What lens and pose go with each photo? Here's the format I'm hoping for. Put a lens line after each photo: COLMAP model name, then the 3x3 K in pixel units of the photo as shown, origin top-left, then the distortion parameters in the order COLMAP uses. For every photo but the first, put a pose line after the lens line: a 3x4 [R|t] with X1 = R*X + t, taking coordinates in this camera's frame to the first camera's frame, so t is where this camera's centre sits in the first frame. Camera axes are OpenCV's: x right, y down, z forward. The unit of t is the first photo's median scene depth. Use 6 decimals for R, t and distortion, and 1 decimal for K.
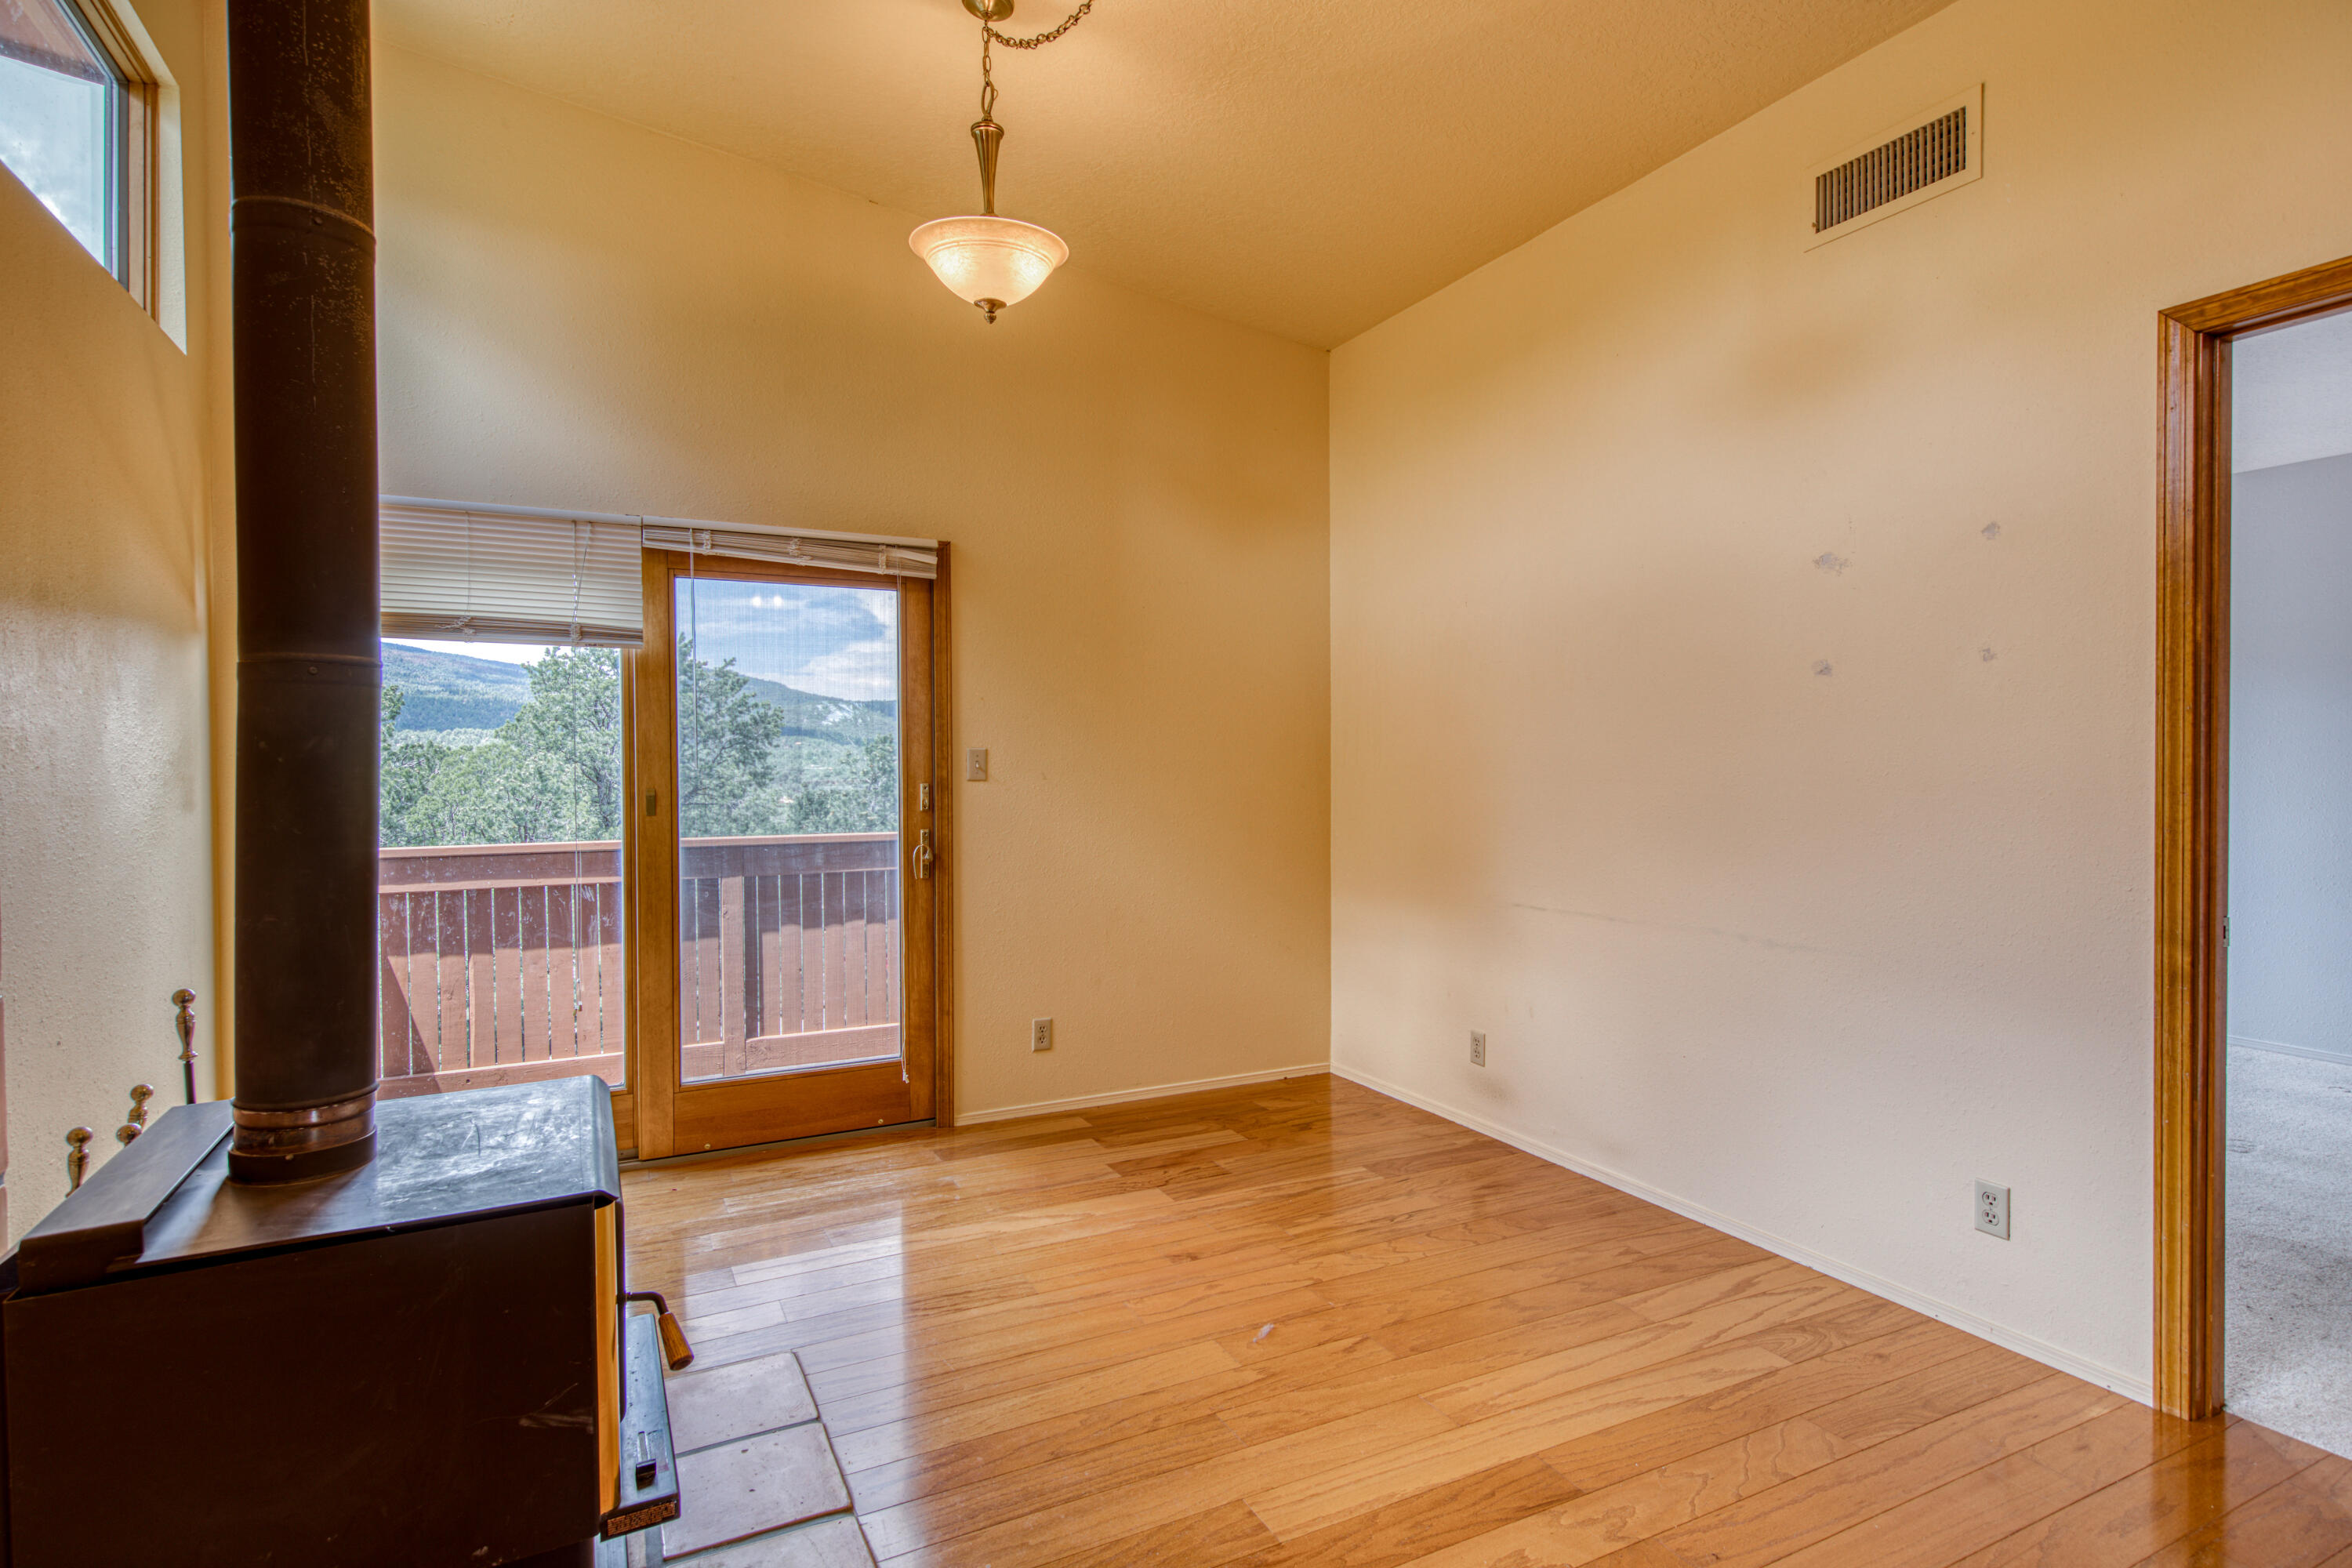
lens RADIAL K [[1166.0, 0, 1192.5], [0, 1166.0, 778.7], [0, 0, 1]] dist [-0.001648, 0.000023]
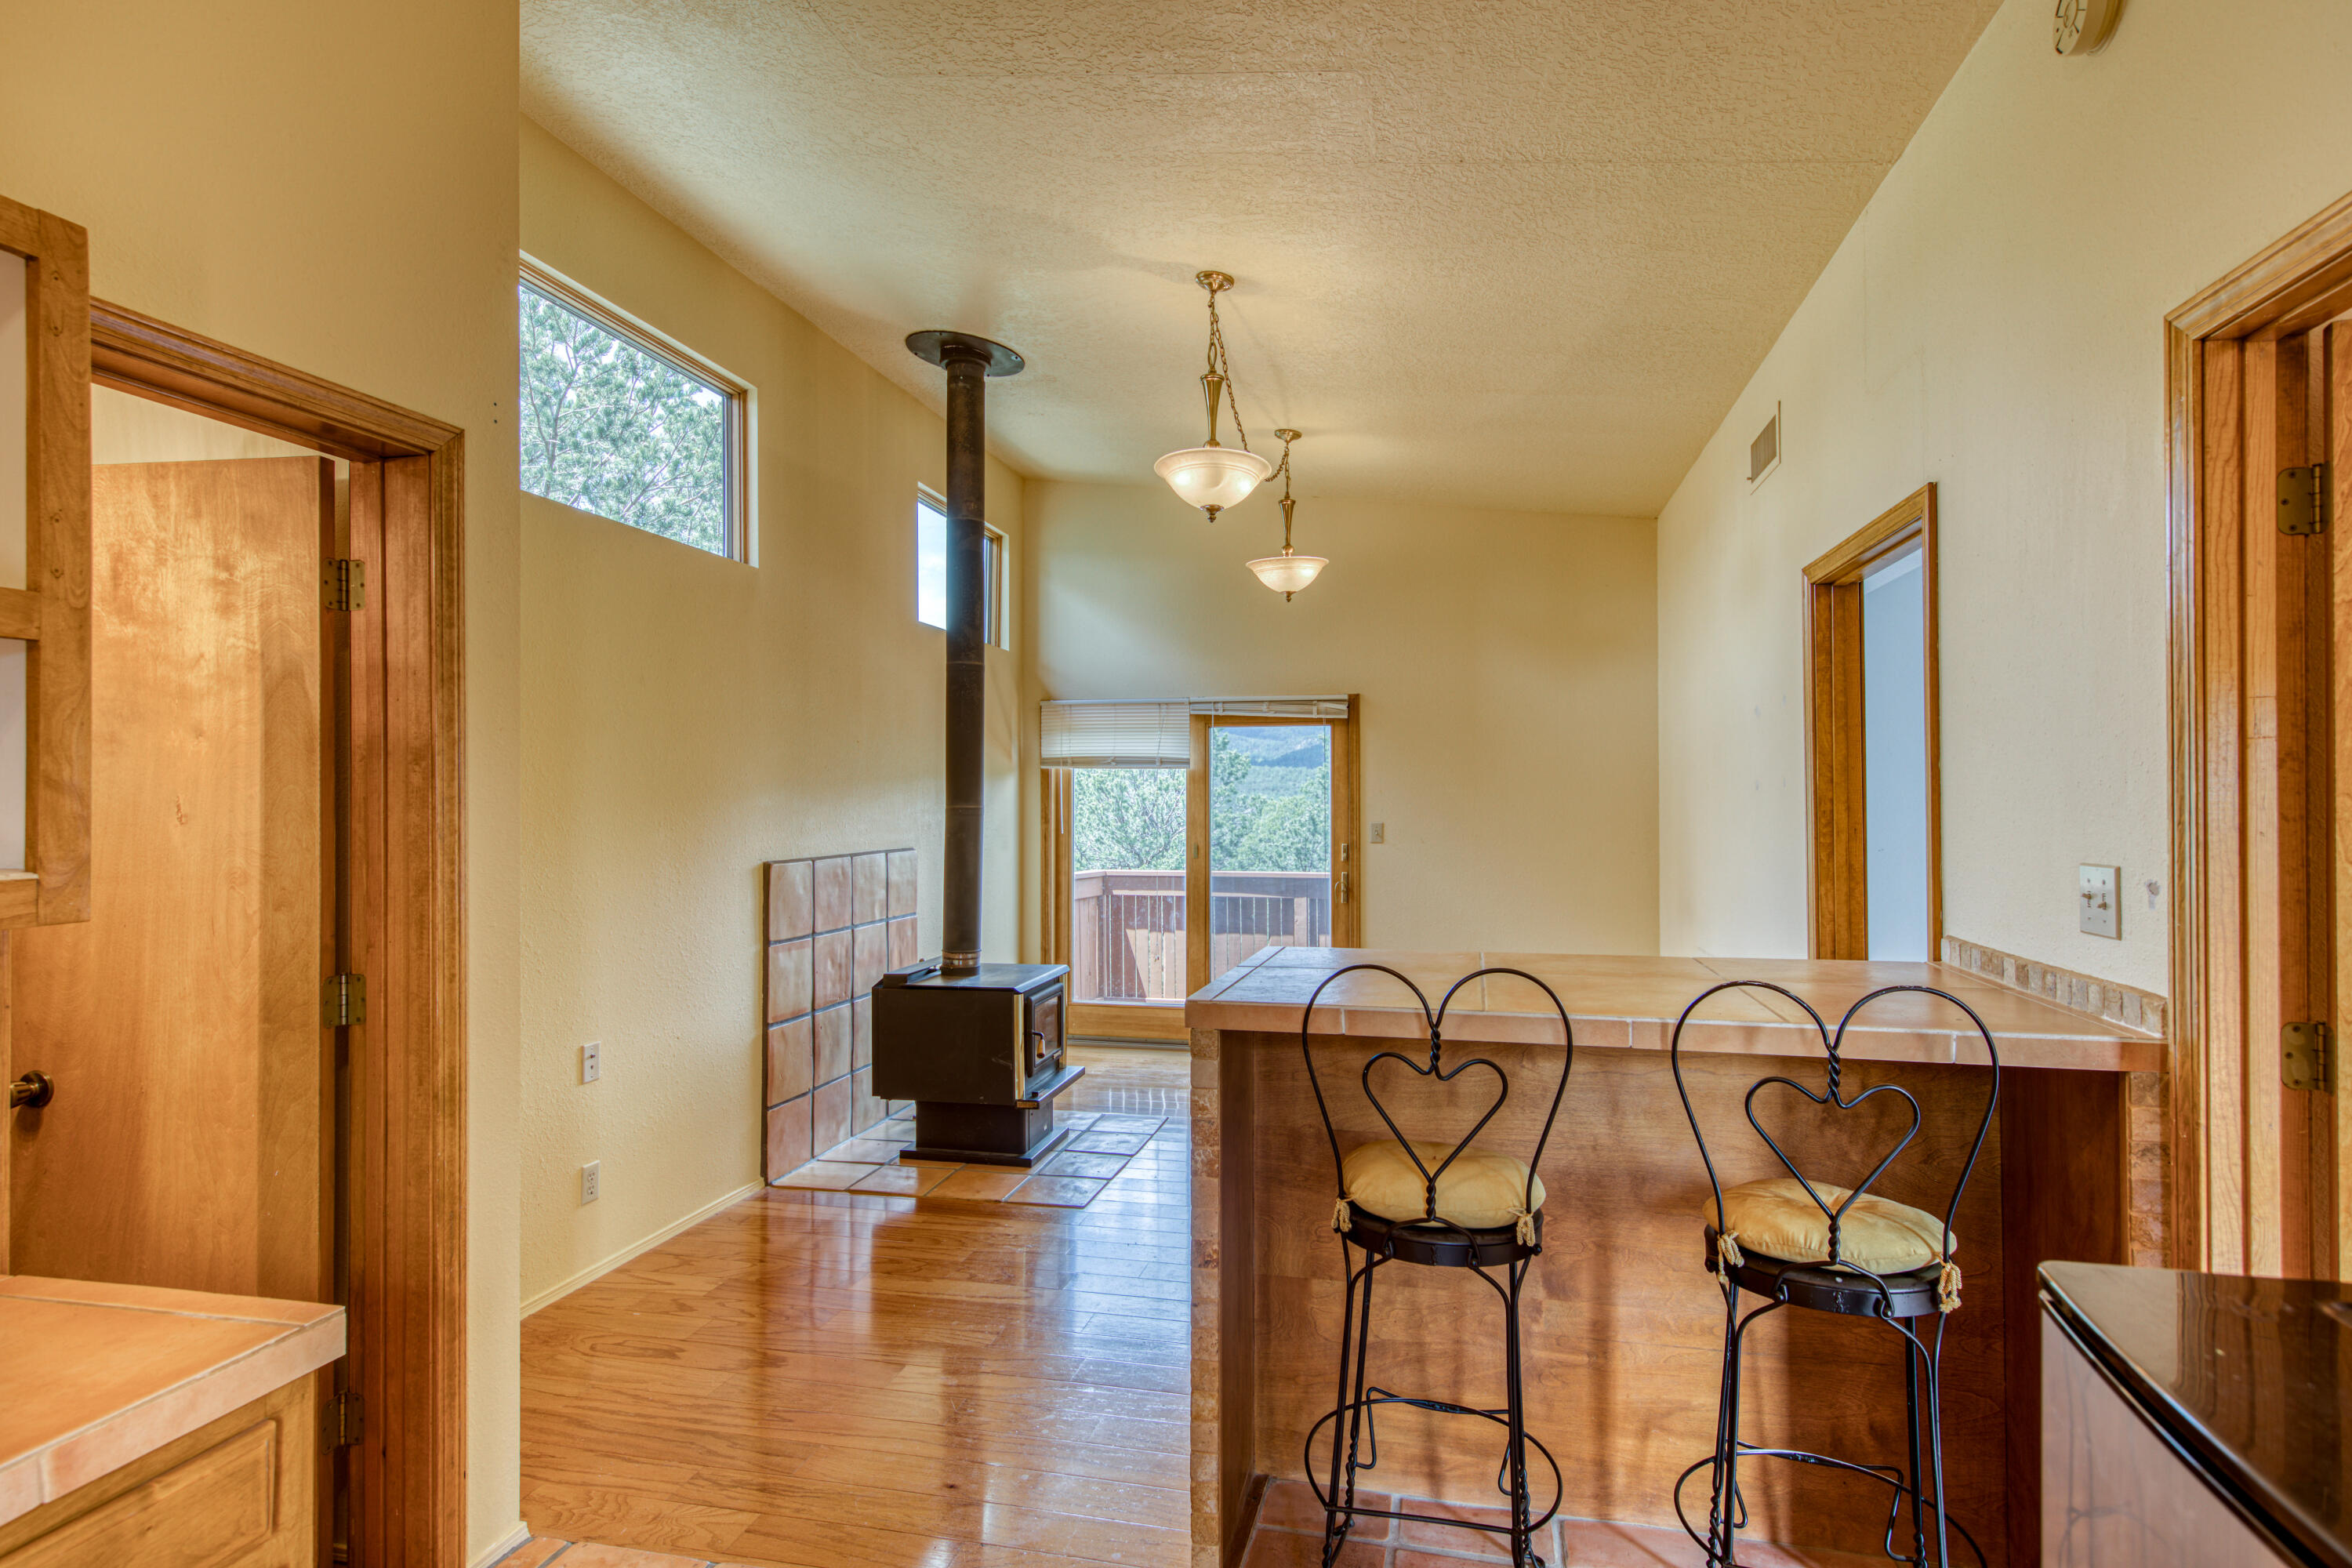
lens RADIAL K [[1193.4, 0, 1217.0], [0, 1193.4, 780.0], [0, 0, 1]] dist [-0.000288, -0.000006]
pose [[0.774137, -0.007924, -0.632968, 0.698103], [-0.011634, 0.999575, -0.026743, -0.038777], [0.632911, 0.028067, 0.773716, -0.403723]]
